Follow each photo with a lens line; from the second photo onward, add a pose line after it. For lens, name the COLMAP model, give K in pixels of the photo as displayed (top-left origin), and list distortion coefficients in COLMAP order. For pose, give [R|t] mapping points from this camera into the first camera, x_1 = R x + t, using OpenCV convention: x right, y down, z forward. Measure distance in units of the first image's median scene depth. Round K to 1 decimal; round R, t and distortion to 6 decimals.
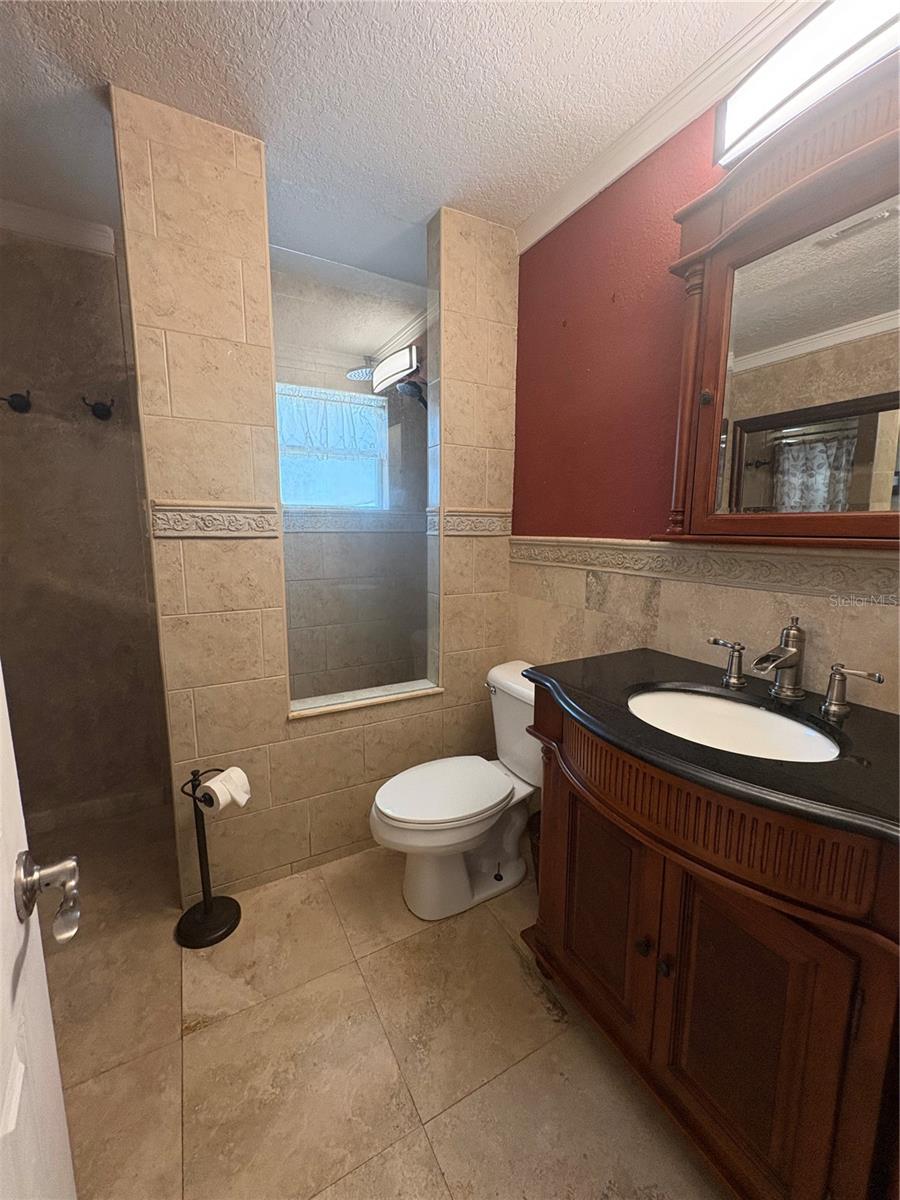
lens RADIAL K [[481.0, 0, 450.0], [0, 481.0, 598.3], [0, 0, 1]] dist [0.003033, -0.000161]
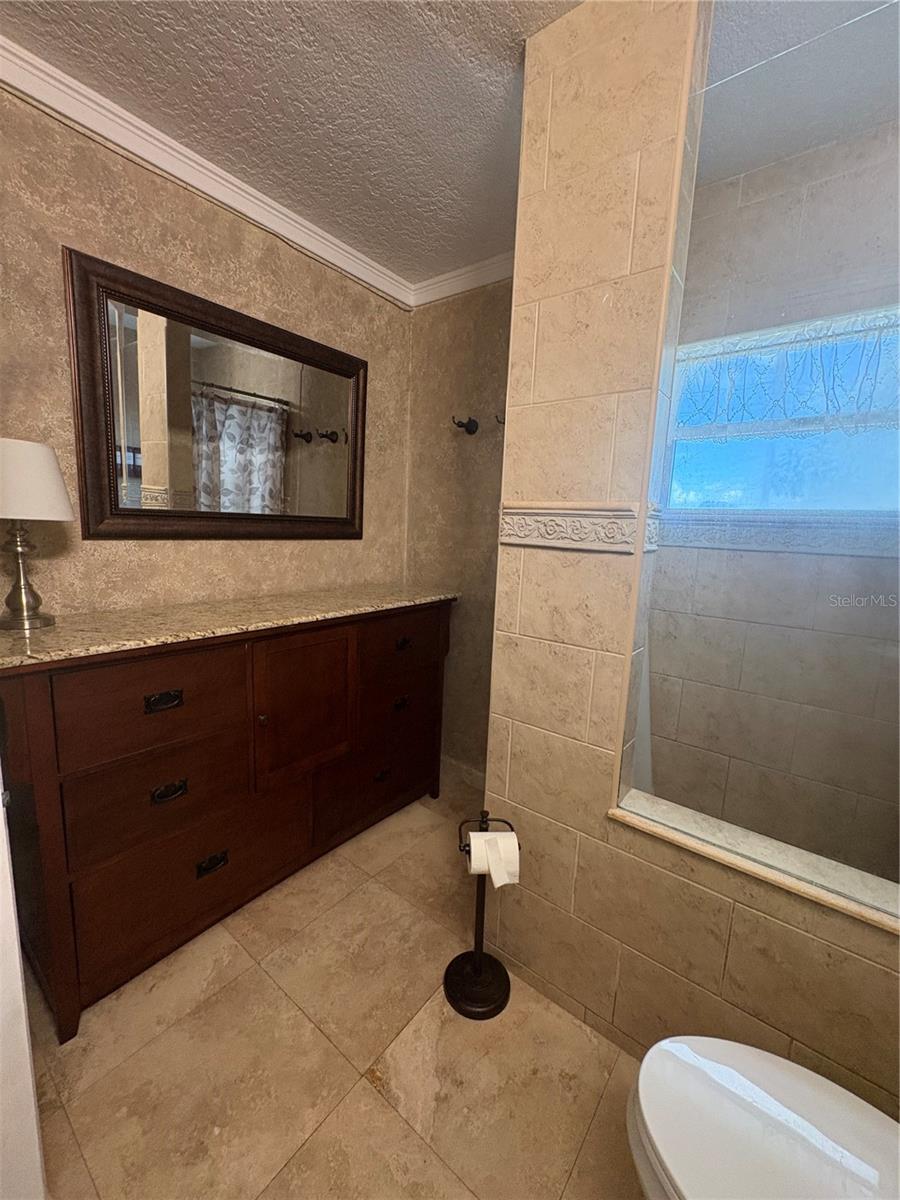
lens RADIAL K [[481.0, 0, 450.0], [0, 481.0, 598.3], [0, 0, 1]] dist [0.003033, -0.000161]
pose [[0.392272, 0.150361, -0.907477, 0.175978], [-0.177647, 0.980360, 0.085647, -0.082398], [0.902532, 0.127613, 0.411279, 0.531026]]
